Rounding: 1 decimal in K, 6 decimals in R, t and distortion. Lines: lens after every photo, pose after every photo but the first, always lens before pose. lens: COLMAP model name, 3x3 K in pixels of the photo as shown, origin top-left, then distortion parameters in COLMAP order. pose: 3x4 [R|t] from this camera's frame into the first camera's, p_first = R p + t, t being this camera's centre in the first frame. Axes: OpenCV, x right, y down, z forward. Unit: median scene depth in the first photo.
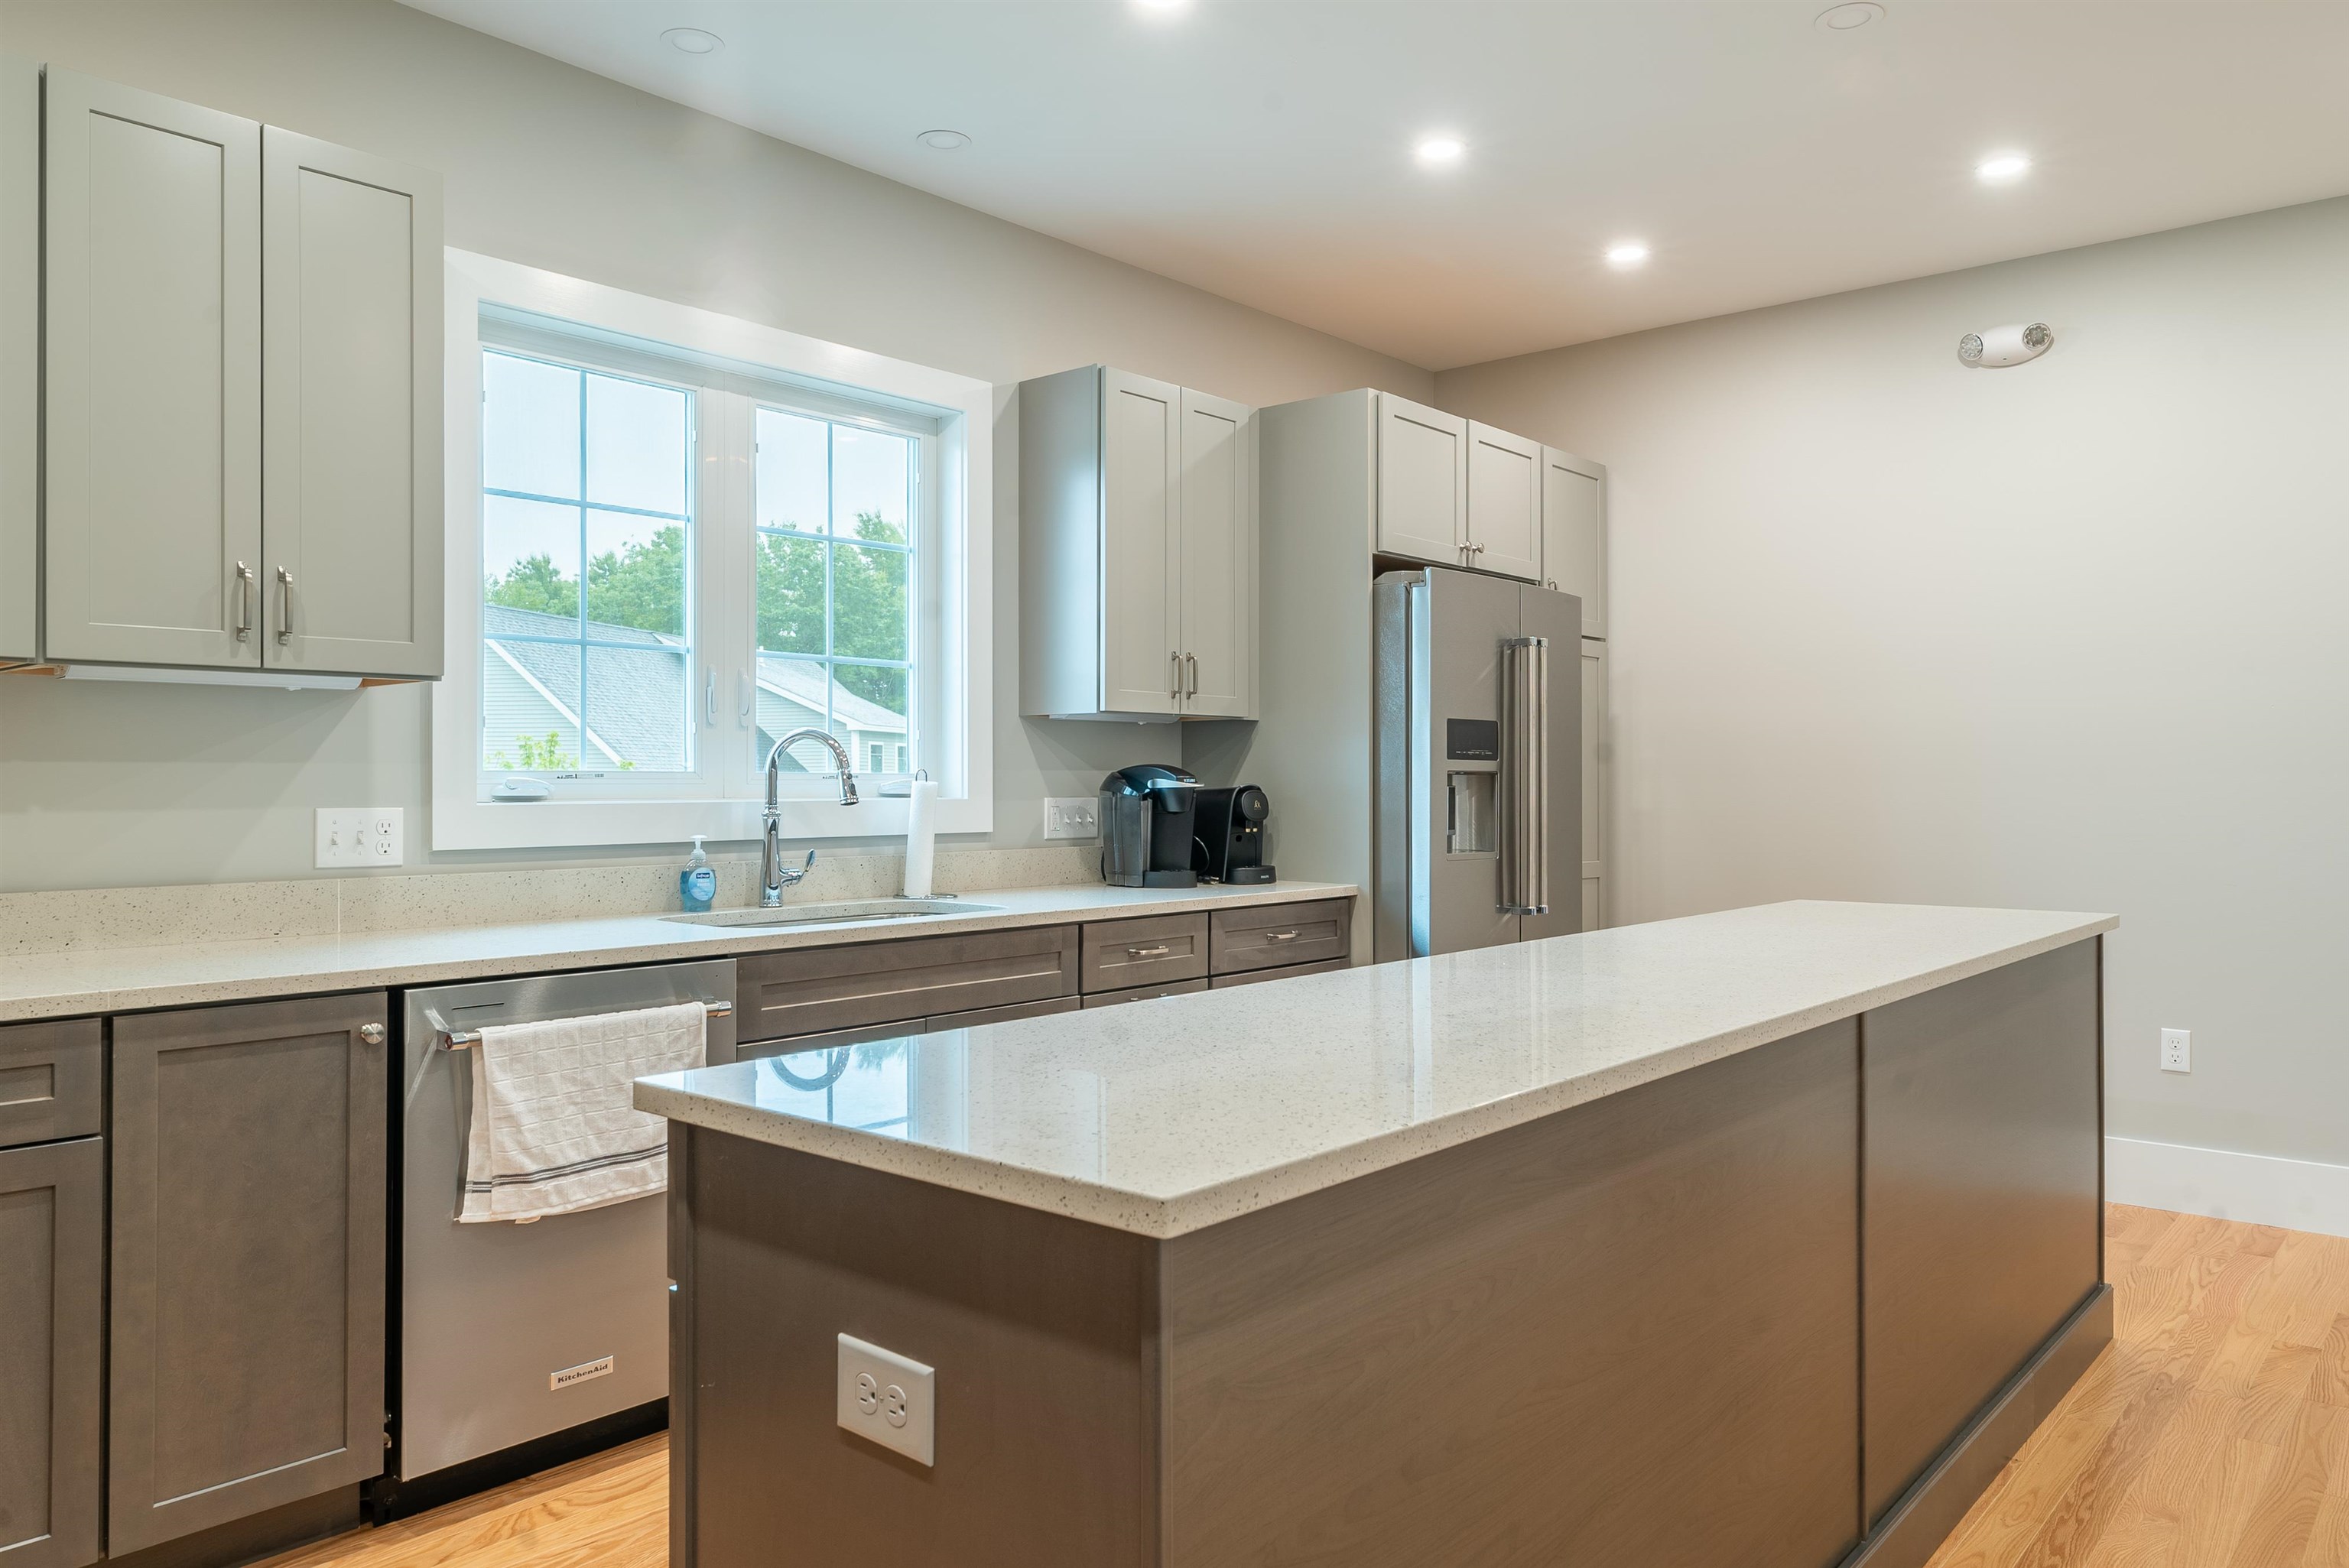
lens RADIAL K [[1588.6, 0, 1189.6], [0, 1588.6, 777.5], [0, 0, 1]] dist [-0.002899, 0.000551]
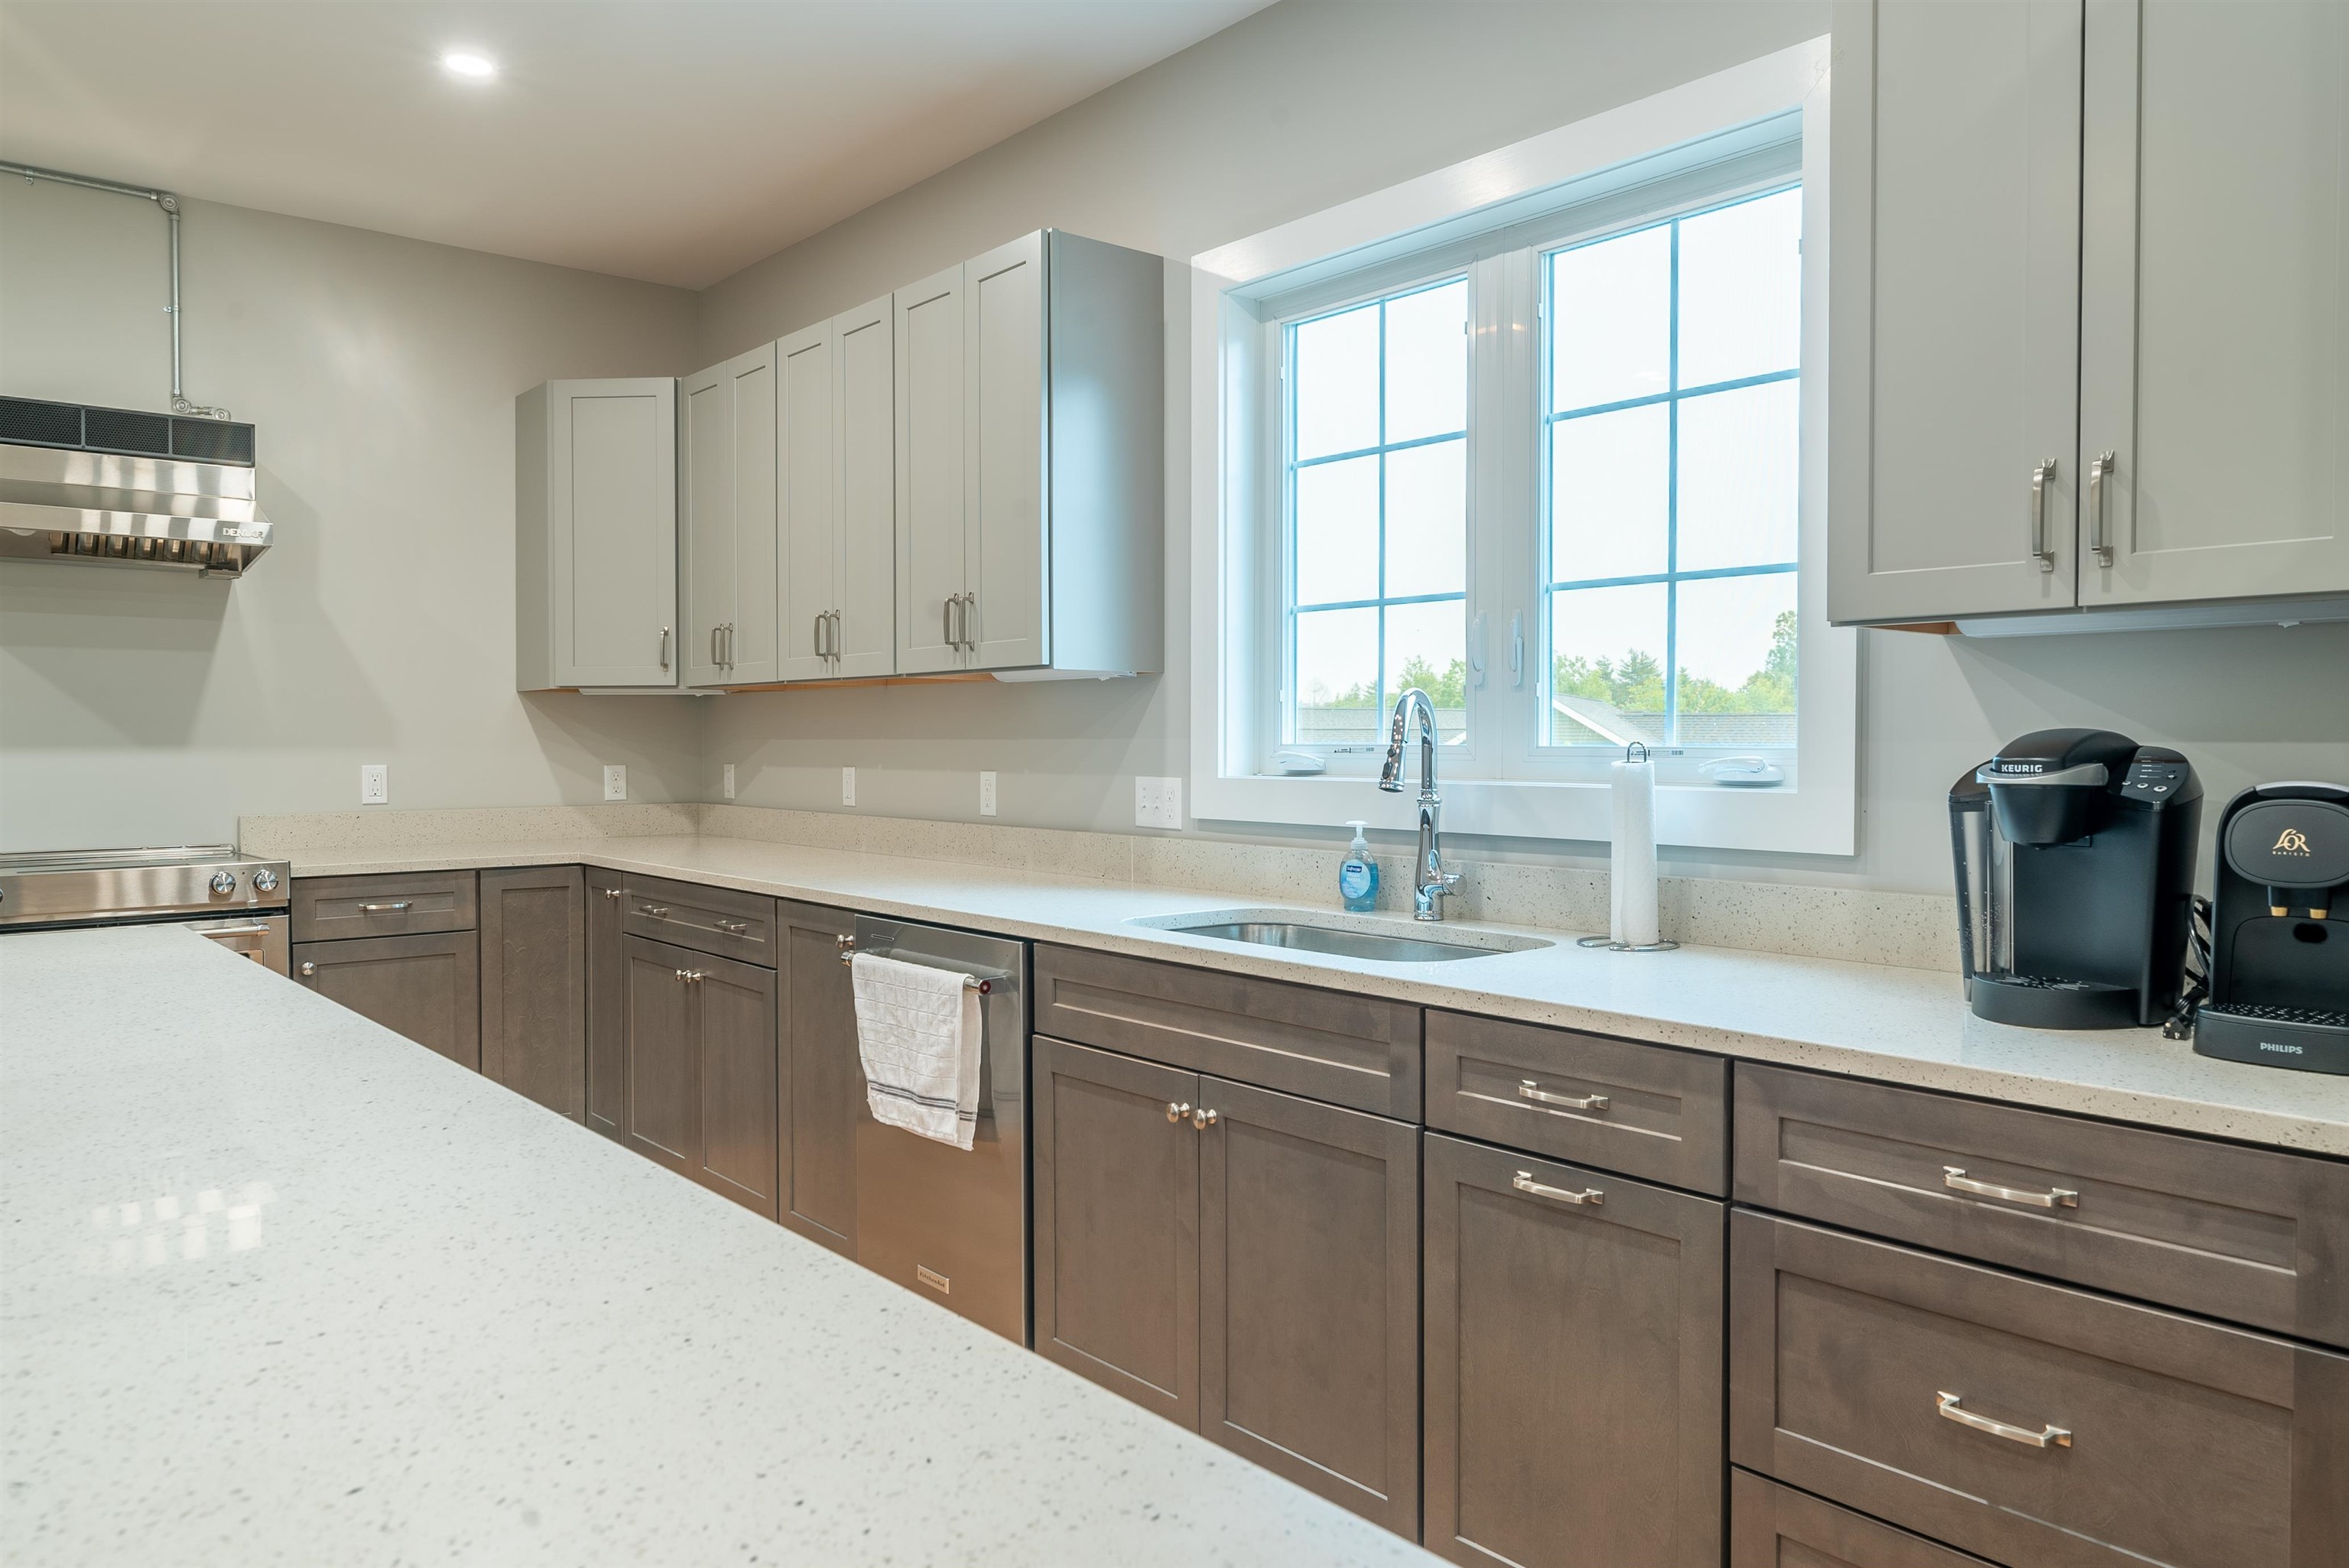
lens RADIAL K [[1603.2, 0, 1186.4], [0, 1603.2, 776.6], [0, 0, 1]] dist [0.001879, -0.004234]
pose [[-0.149661, 0.024517, -0.988433, 0.530152], [0.003189, 0.999699, 0.024313, -0.008011], [0.988732, 0.000486, -0.149695, 1.002027]]
